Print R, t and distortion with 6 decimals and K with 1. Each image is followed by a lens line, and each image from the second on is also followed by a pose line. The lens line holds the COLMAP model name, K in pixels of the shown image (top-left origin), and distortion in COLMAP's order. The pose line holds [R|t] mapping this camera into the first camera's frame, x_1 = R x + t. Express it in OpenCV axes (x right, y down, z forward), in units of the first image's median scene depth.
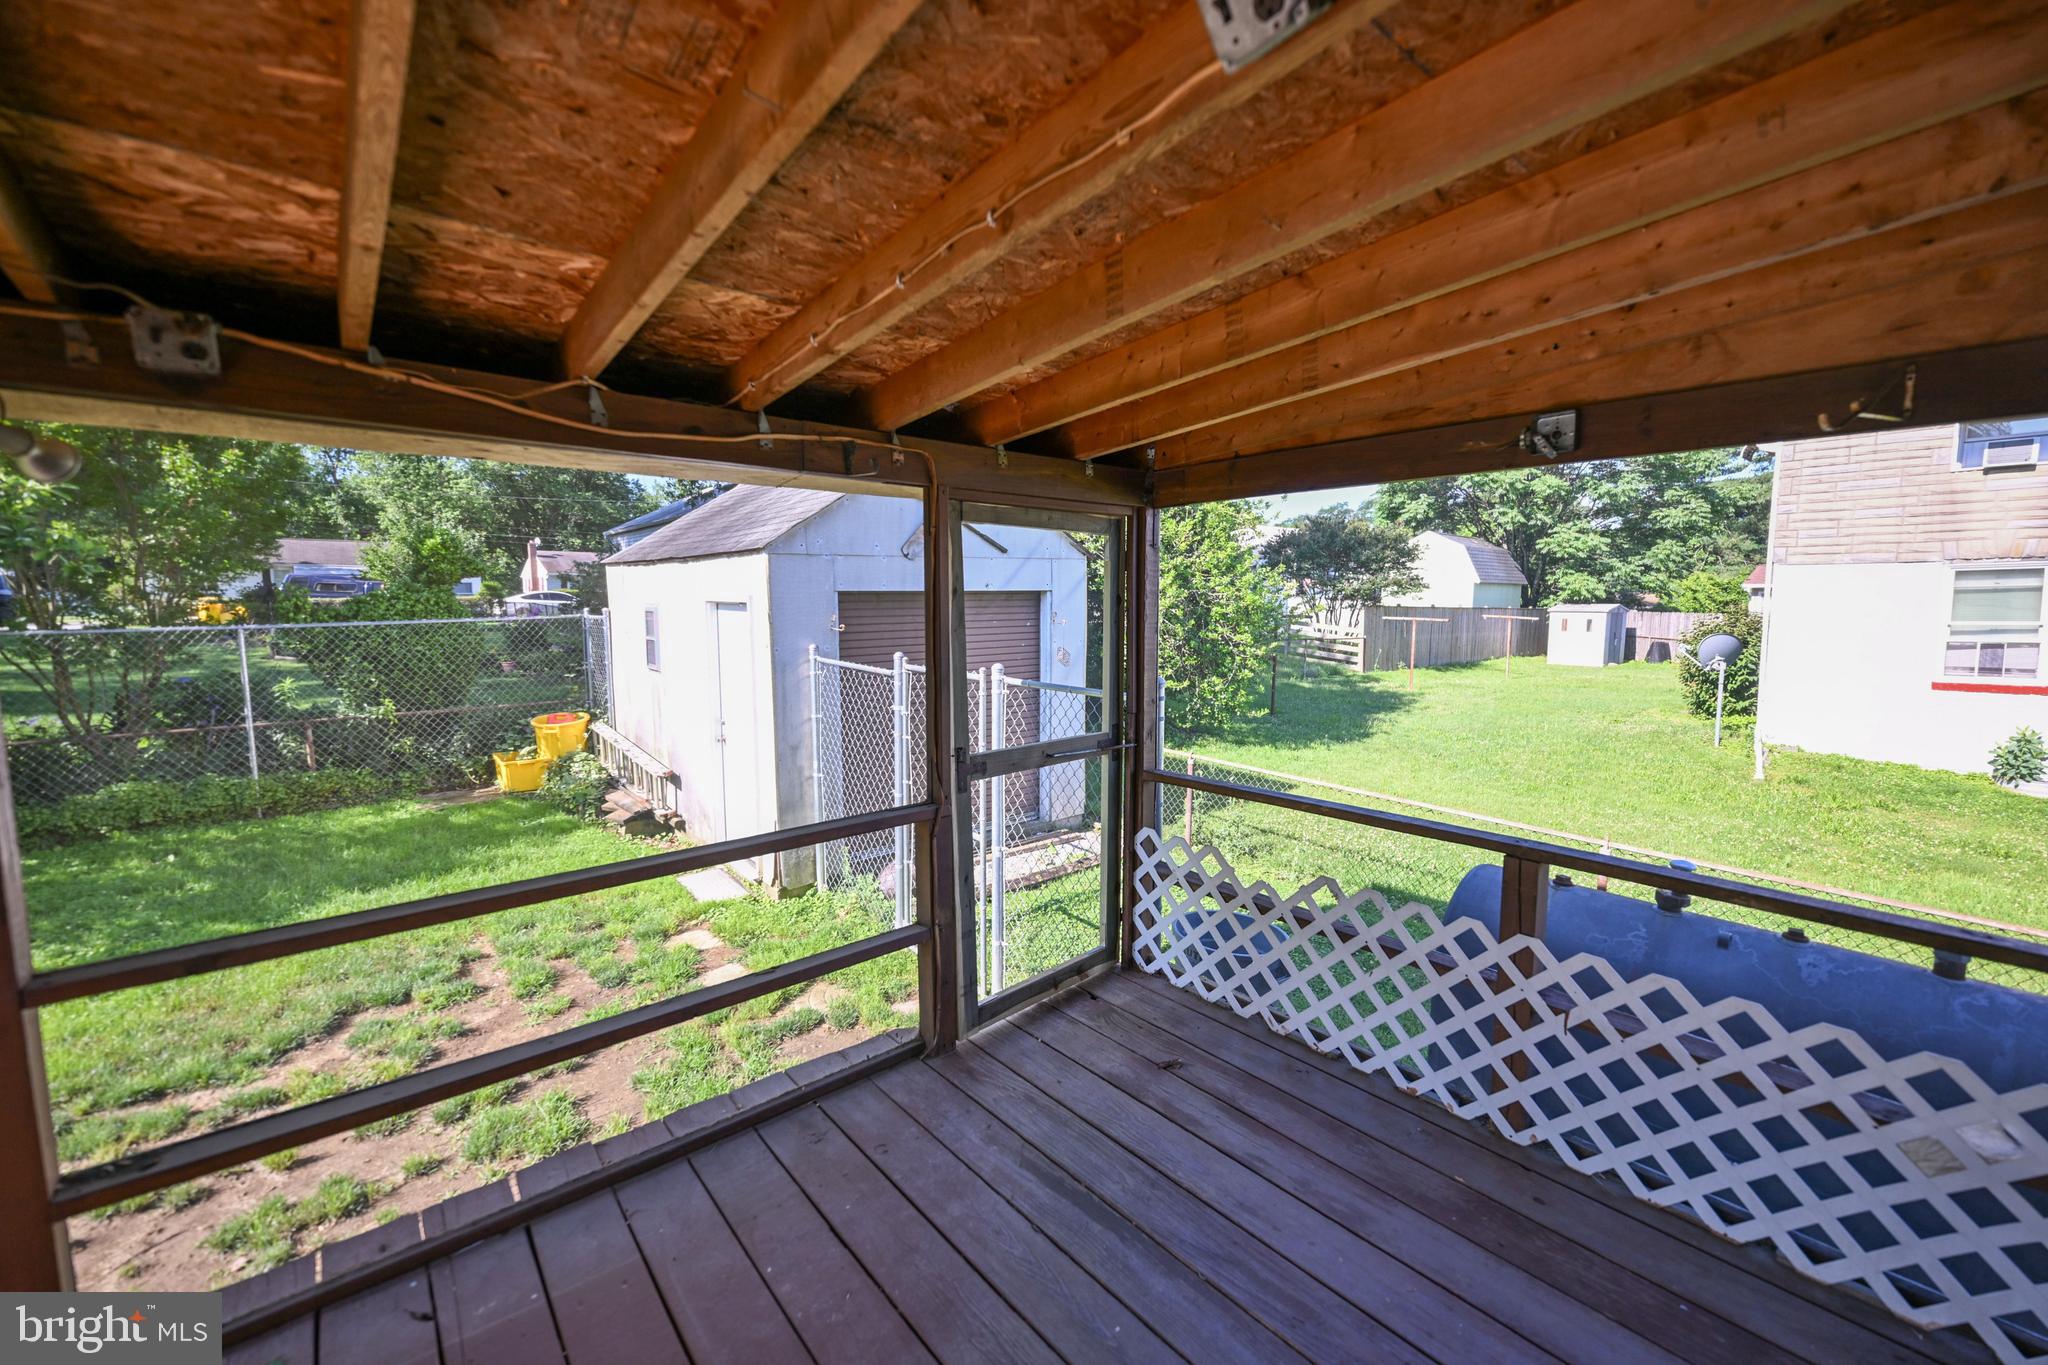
lens RADIAL K [[812.9, 0, 1027.3], [0, 812.9, 683.5], [0, 0, 1]] dist [-0.000413, -0.000234]
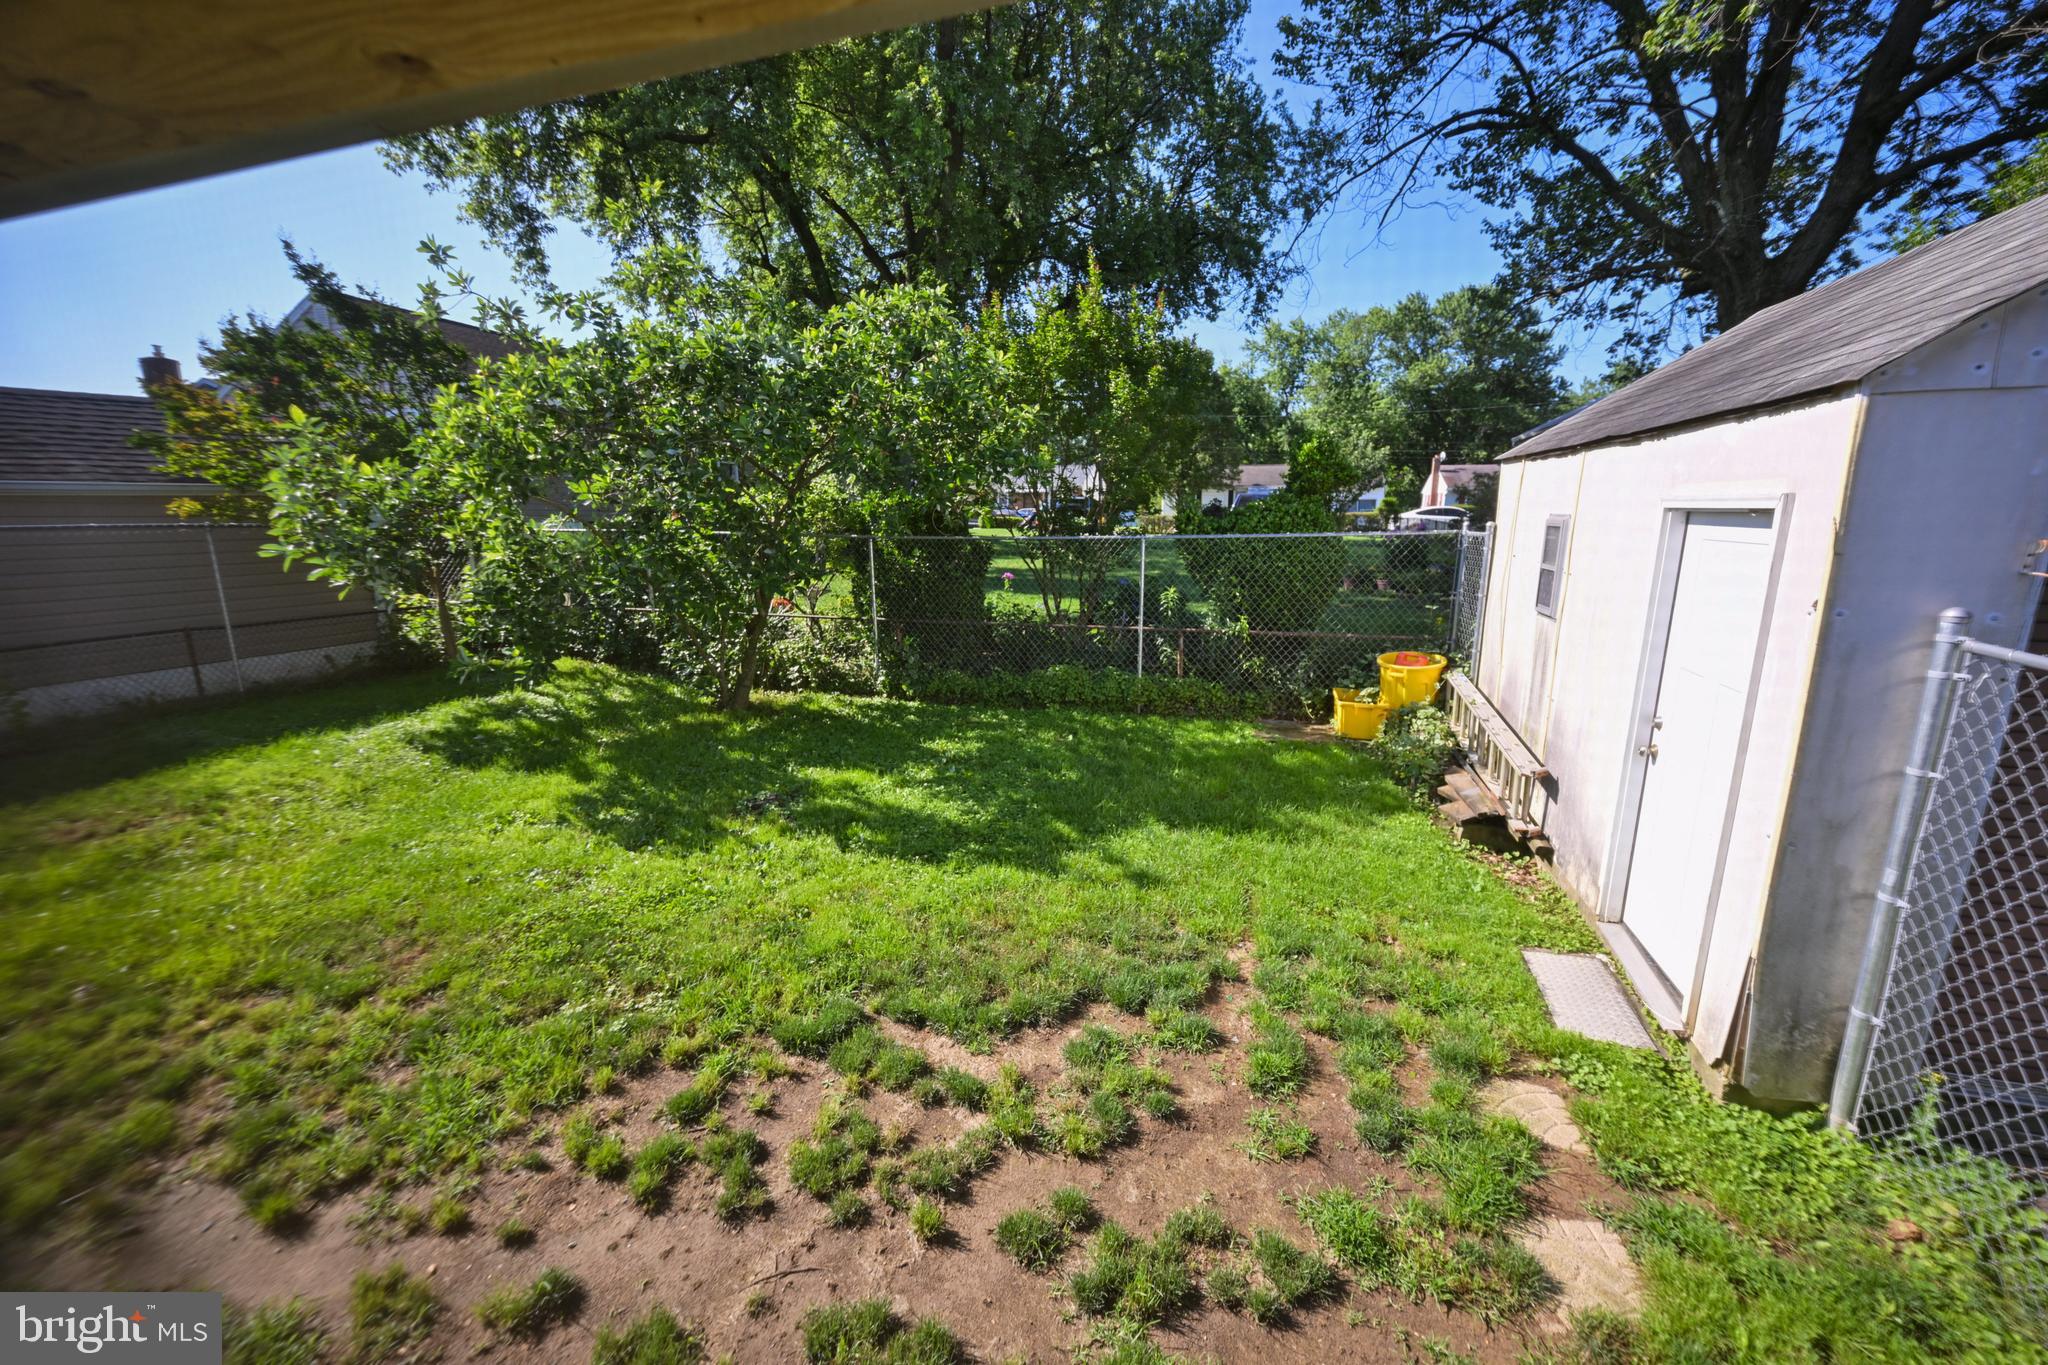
lens RADIAL K [[812.9, 0, 1027.3], [0, 812.9, 683.5], [0, 0, 1]] dist [-0.000413, -0.000234]
pose [[0.541339, 0.170939, -0.823245, -0.122183], [-0.088215, 0.985259, 0.146572, -0.020692], [0.836164, -0.006723, 0.548439, 0.260332]]
